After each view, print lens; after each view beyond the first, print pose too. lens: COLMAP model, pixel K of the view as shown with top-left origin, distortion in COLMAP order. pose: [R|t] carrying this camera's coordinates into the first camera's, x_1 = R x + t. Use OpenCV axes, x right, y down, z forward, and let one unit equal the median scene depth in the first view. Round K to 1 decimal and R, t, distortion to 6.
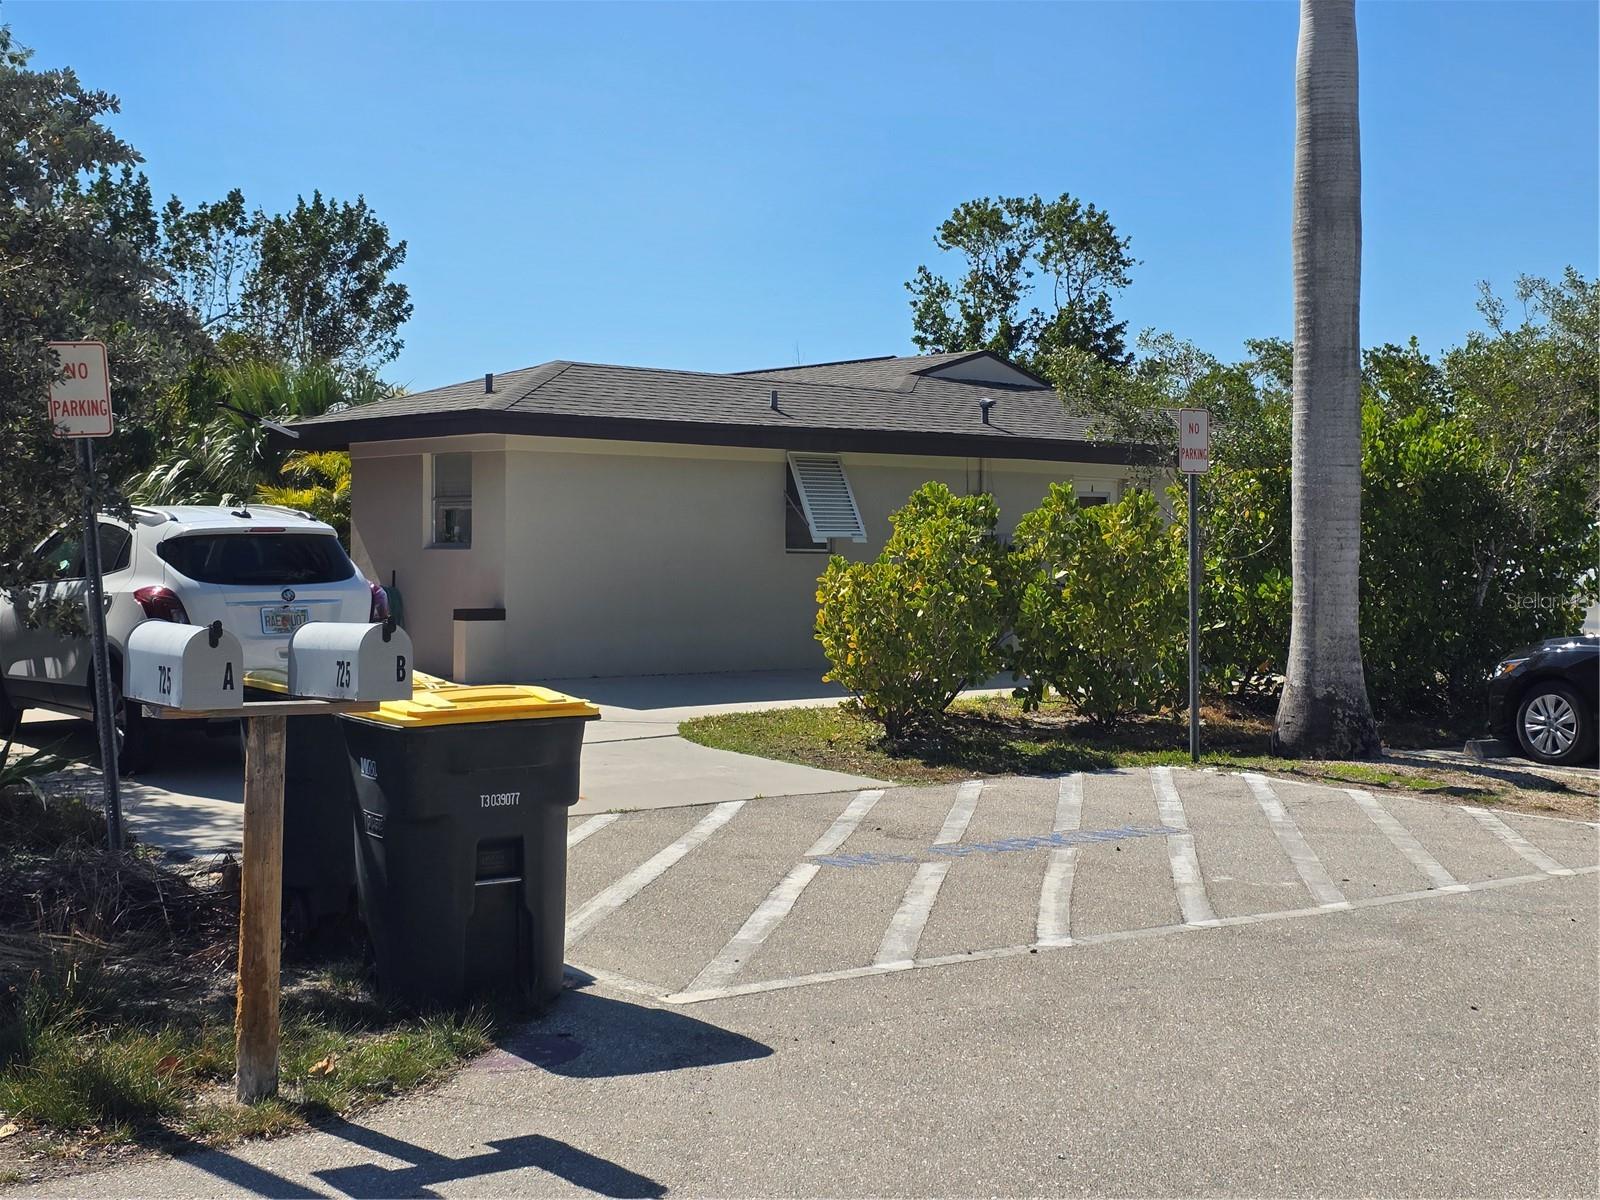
lens RADIAL K [[2189.0, 0, 800.0], [0, 2189.0, 600.0], [0, 0, 1]] dist [0.146354, -0.321171]
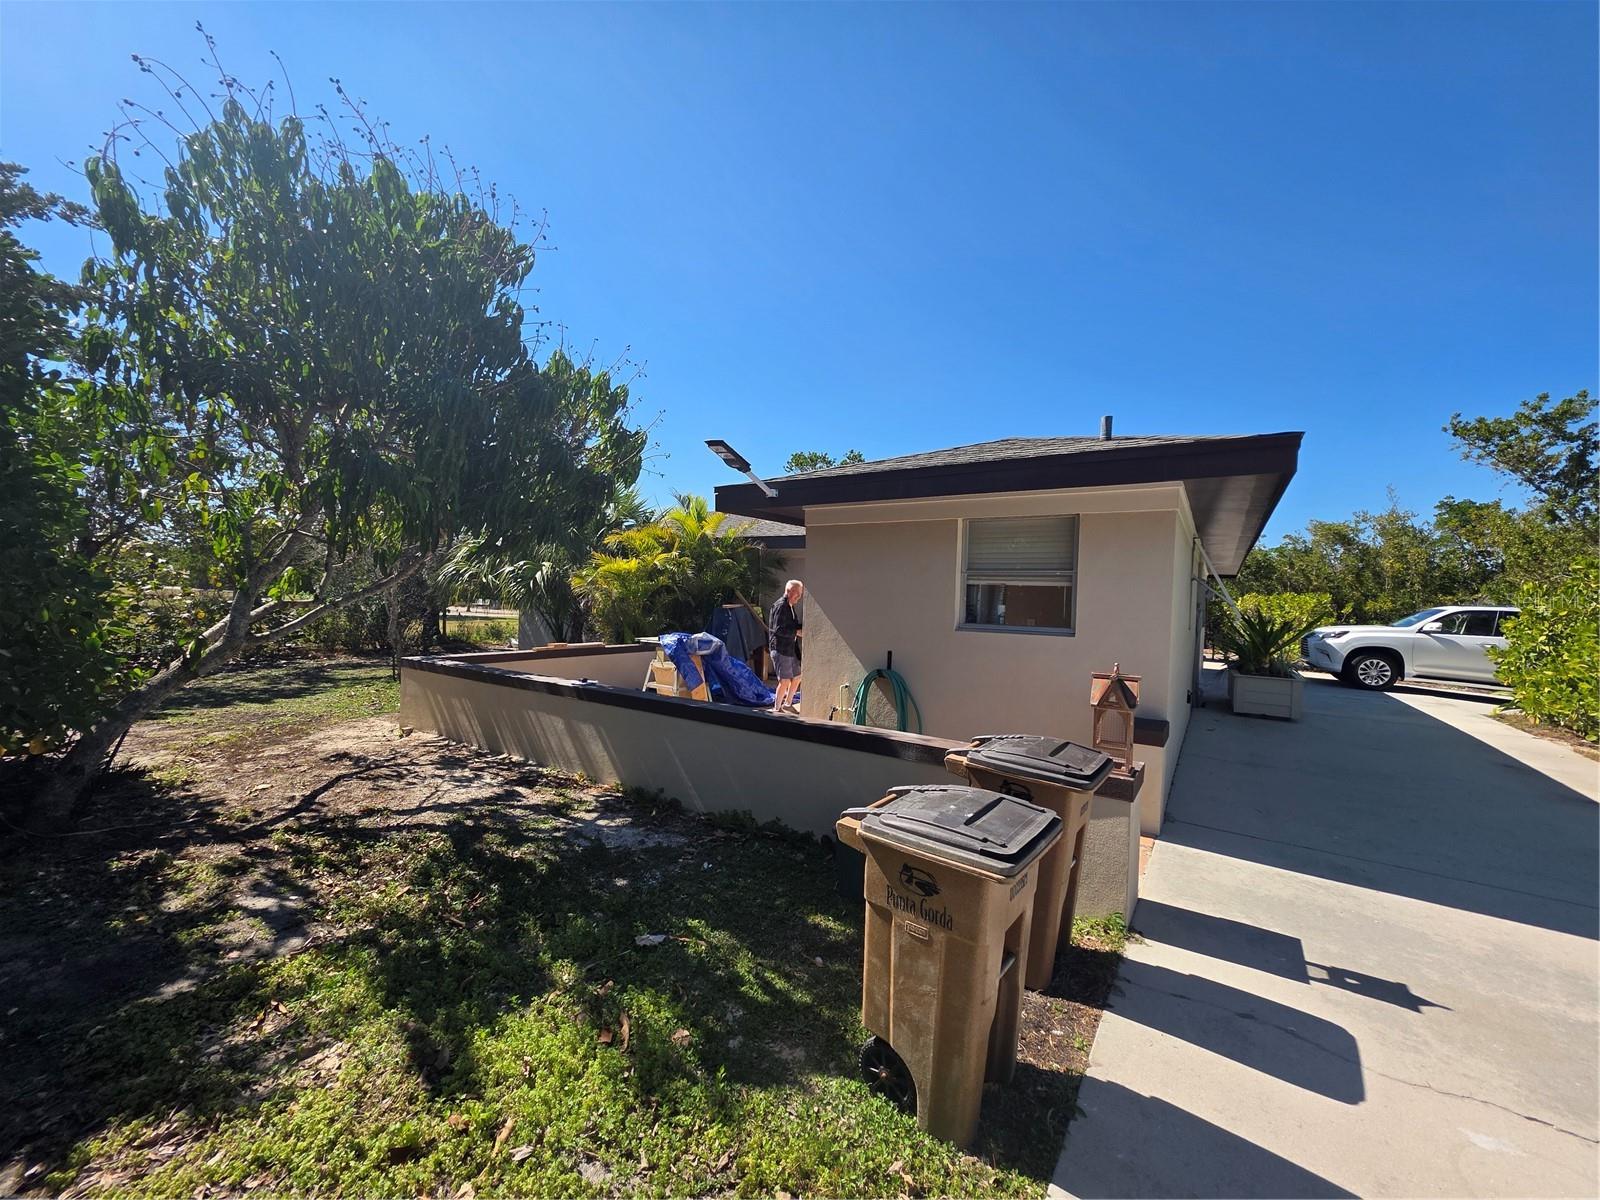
lens RADIAL K [[638.5, 0, 801.9], [0, 638.5, 602.6], [0, 0, 1]] dist [-0.000604, -0.000052]
pose [[0.951980, 0.018182, 0.305620, -0.301093], [-0.017551, 0.999834, -0.004812, -0.031383], [-0.305657, -0.000782, 0.952142, 0.773986]]
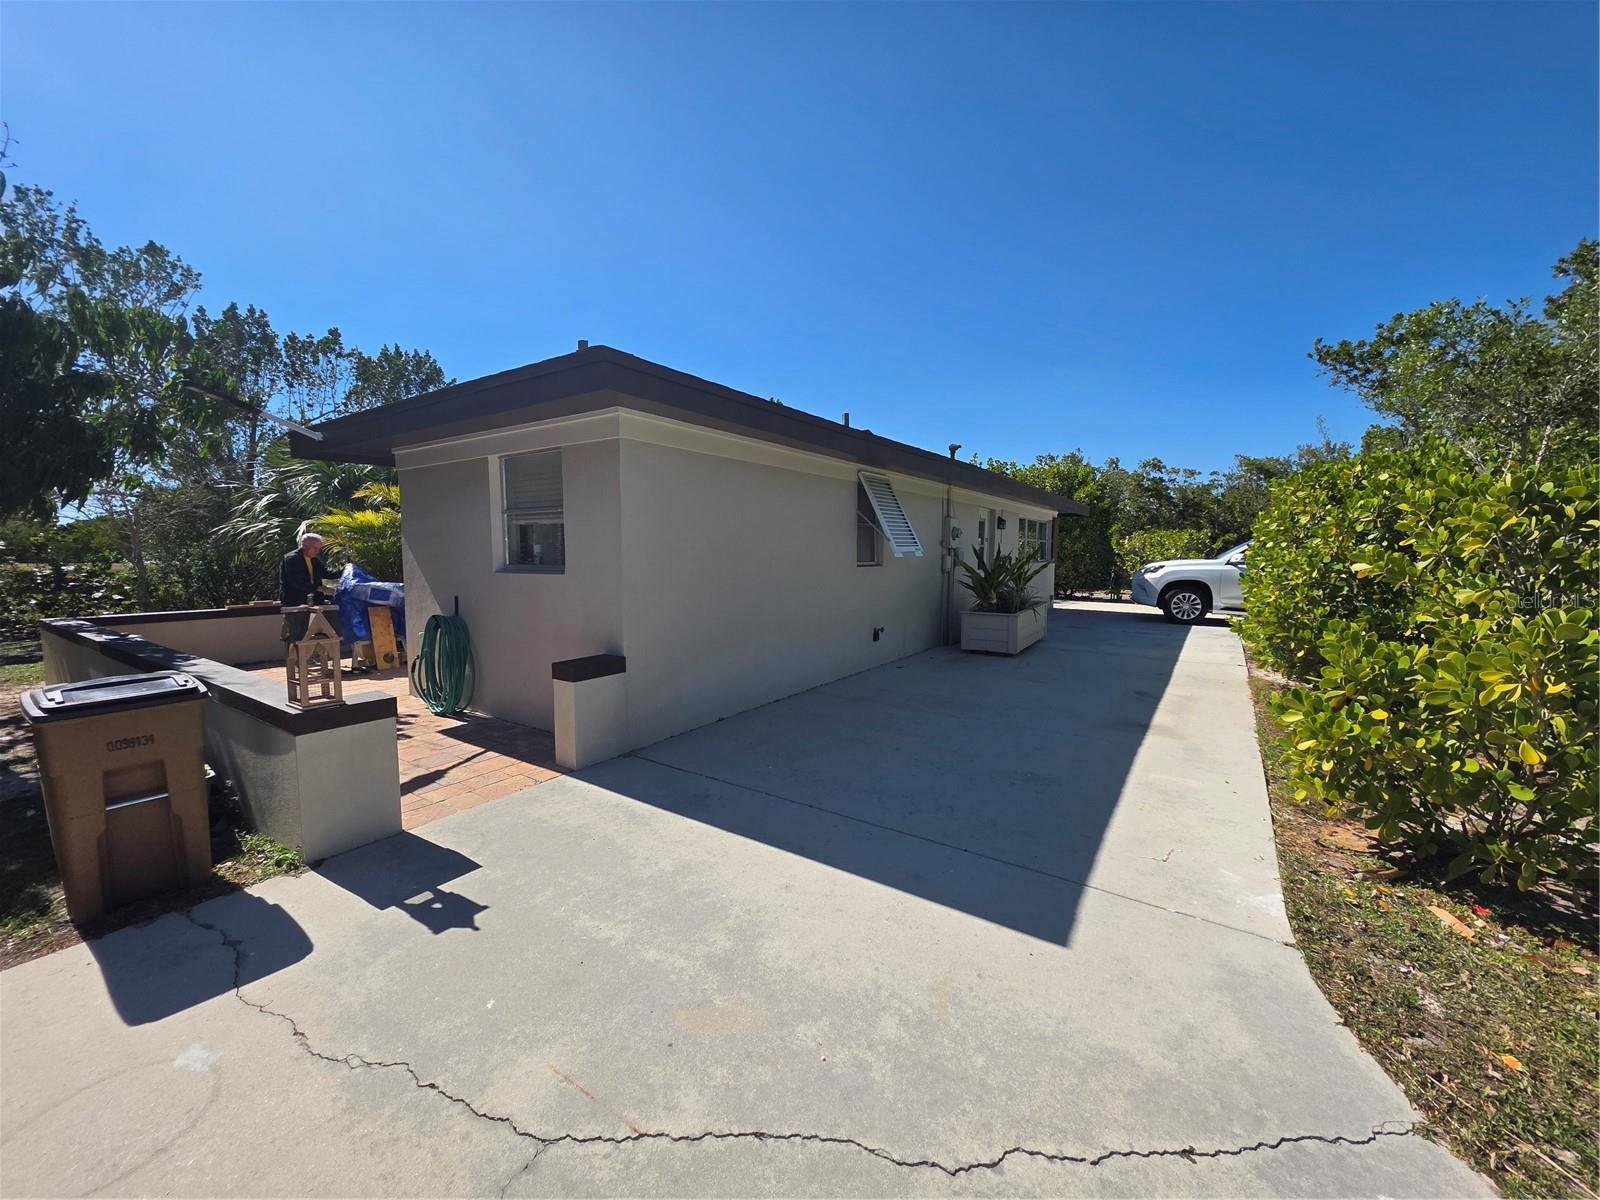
lens RADIAL K [[638.5, 0, 801.9], [0, 638.5, 602.6], [0, 0, 1]] dist [-0.000604, -0.000052]
pose [[0.951799, -0.033177, 0.304923, -0.133036], [0.013454, 0.997692, 0.066558, -0.025972], [-0.306427, -0.059248, 0.950049, 0.725584]]
